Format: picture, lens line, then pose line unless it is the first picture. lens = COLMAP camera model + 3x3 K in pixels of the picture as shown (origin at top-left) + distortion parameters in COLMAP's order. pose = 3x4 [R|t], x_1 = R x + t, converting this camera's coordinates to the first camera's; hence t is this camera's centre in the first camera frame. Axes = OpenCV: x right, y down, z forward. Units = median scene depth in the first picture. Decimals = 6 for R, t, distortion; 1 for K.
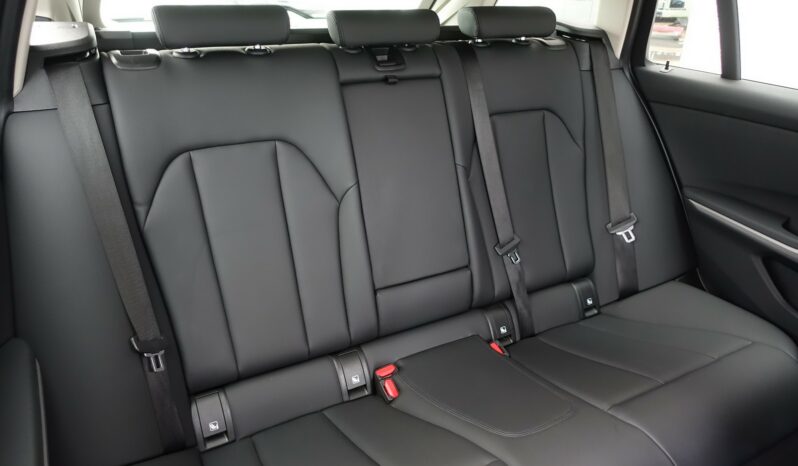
lens RADIAL K [[539.9, 0, 399.7], [0, 539.9, 231.6], [0, 0, 1]] dist [-0.008202, 0.000924]
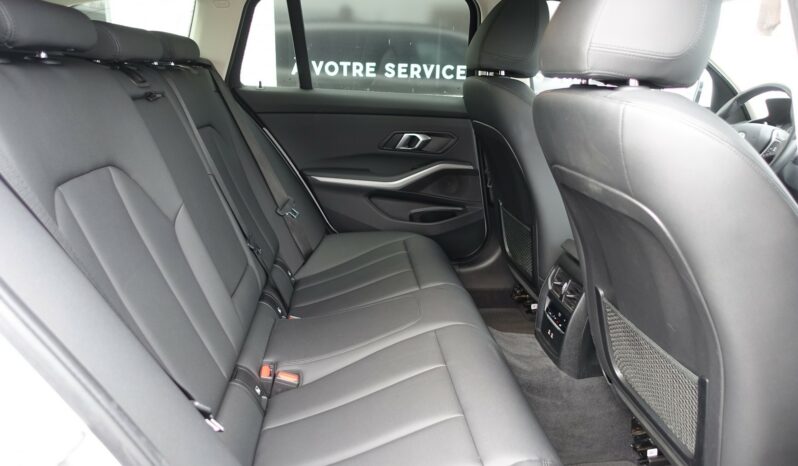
lens RADIAL K [[539.9, 0, 399.4], [0, 539.9, 234.7], [0, 0, 1]] dist [-0.008202, 0.000924]
pose [[0.407639, -0.279986, 0.869160, -0.640423], [0.387605, 0.914883, 0.112927, 0.006401], [-0.826797, 0.290857, 0.481466, 0.213793]]
